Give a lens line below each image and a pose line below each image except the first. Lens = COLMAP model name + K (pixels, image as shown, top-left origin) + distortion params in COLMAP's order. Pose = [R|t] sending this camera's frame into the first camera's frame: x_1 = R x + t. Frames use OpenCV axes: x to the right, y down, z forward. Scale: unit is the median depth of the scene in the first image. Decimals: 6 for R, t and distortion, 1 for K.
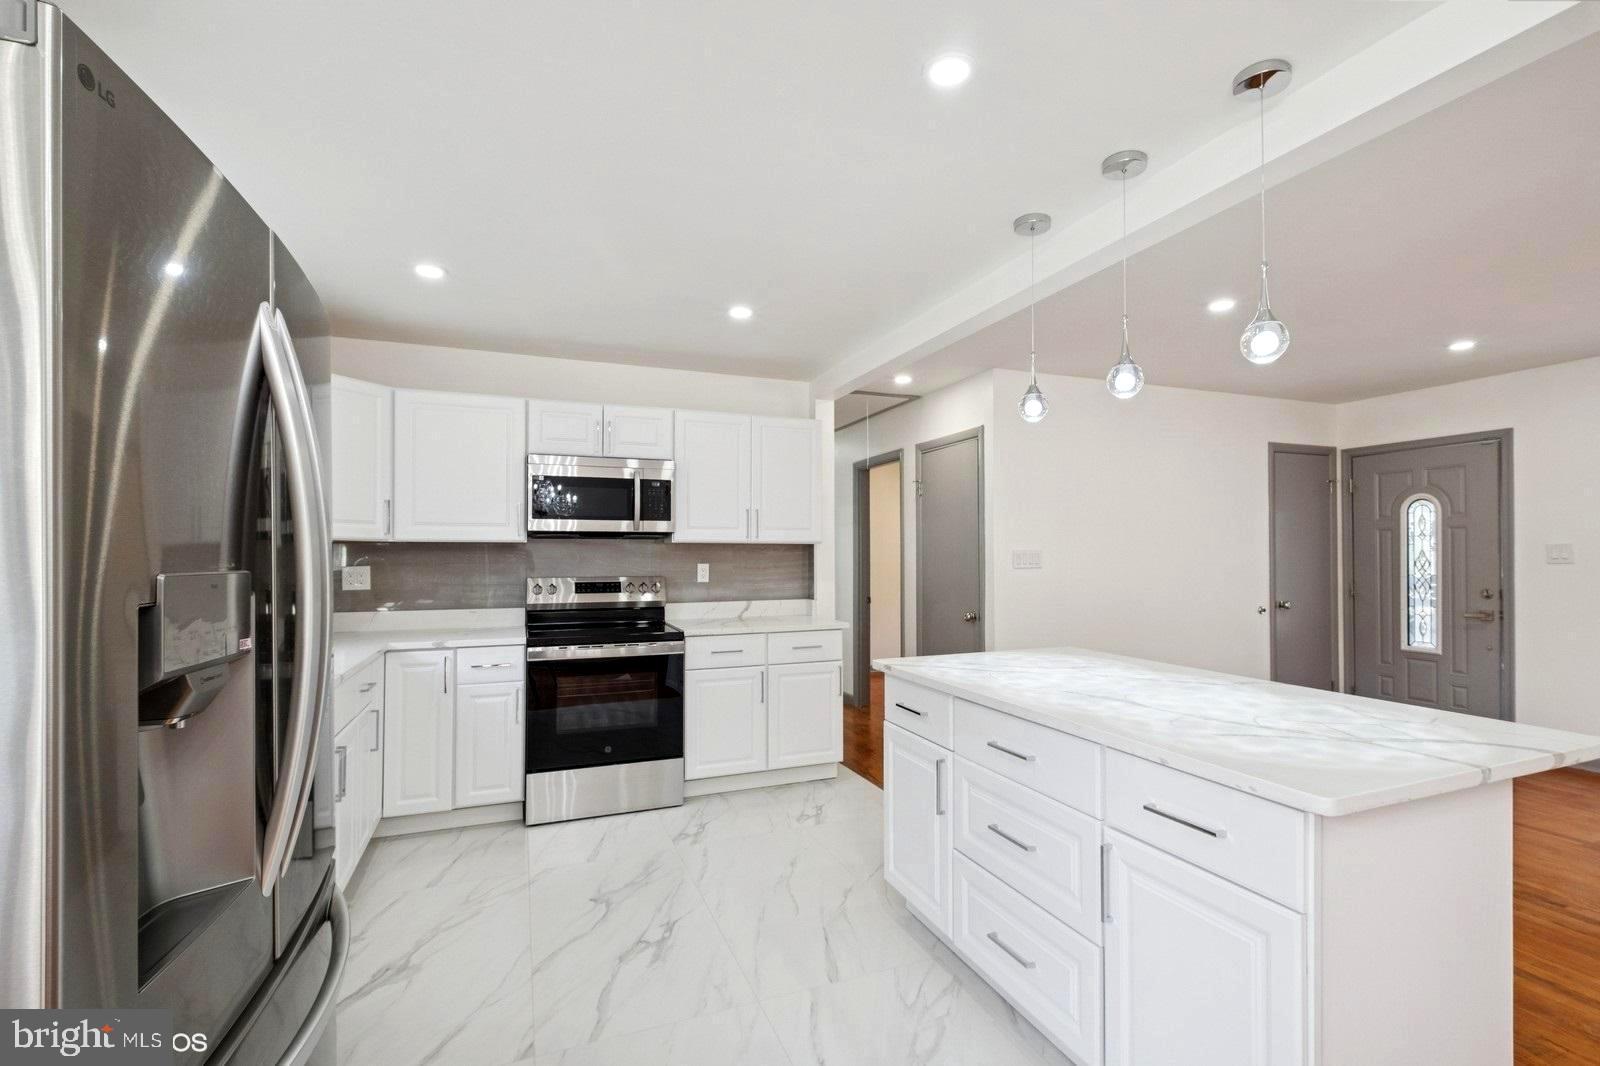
lens RADIAL K [[711.9, 0, 809.2], [0, 711.9, 544.0], [0, 0, 1]] dist [0.000608, -0.003204]
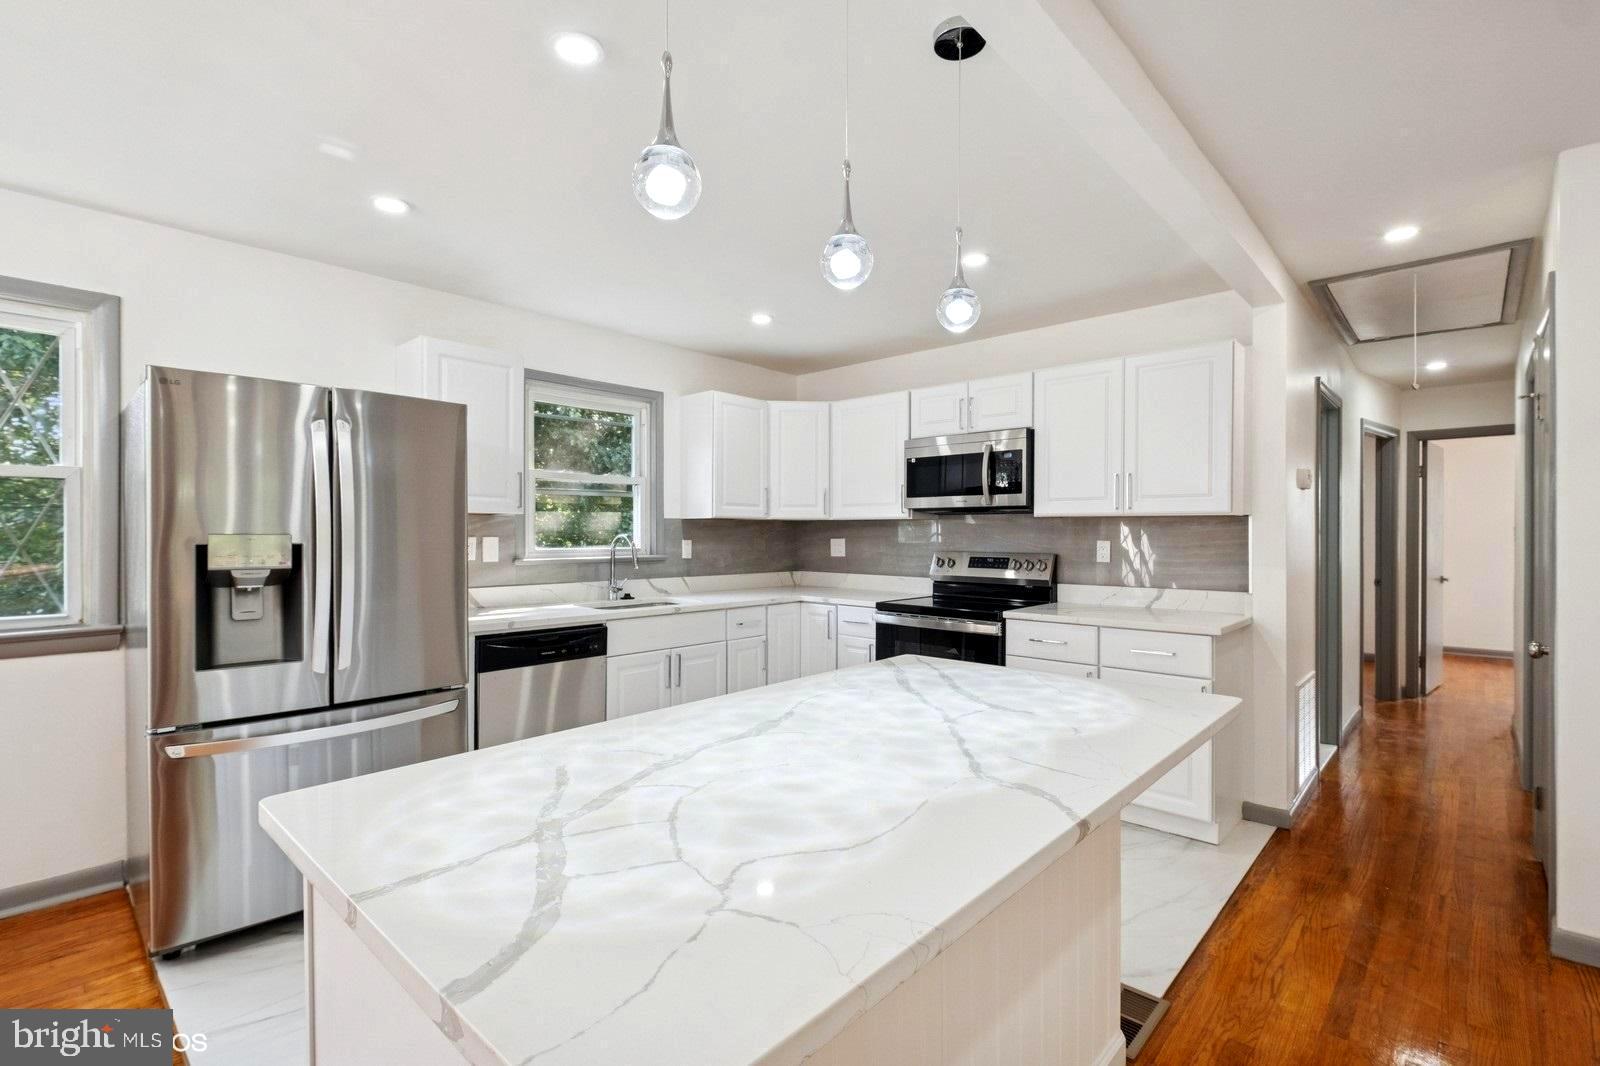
lens RADIAL K [[711.9, 0, 795.9], [0, 711.9, 528.3], [0, 0, 1]] dist [0.000608, -0.003204]
pose [[0.445818, -0.000651, -0.895123, 0.514509], [0.013553, 0.999890, 0.006023, 0.003219], [0.895021, -0.014817, 0.445778, 0.332559]]
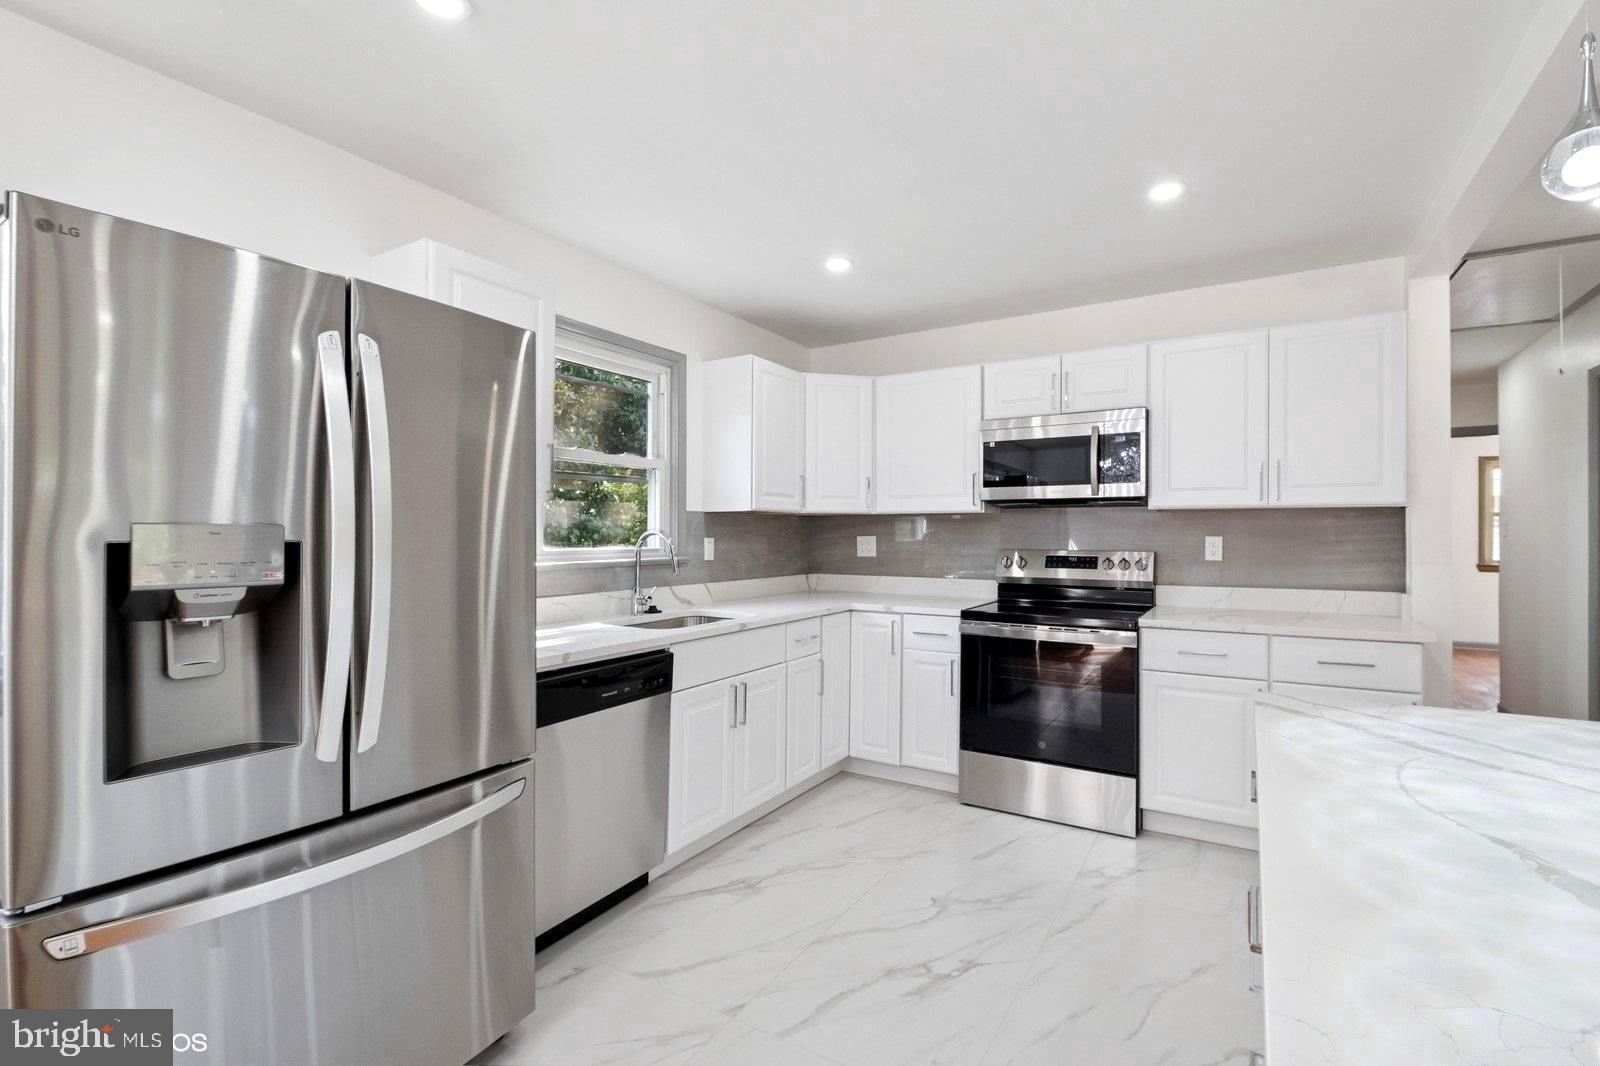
lens RADIAL K [[711.9, 0, 804.3], [0, 711.9, 522.0], [0, 0, 1]] dist [0.000608, -0.003204]
pose [[0.605761, -0.008335, -0.795603, 0.221133], [0.013062, 0.999915, -0.000530, 0.008103], [0.795540, -0.010071, 0.605818, 0.214094]]
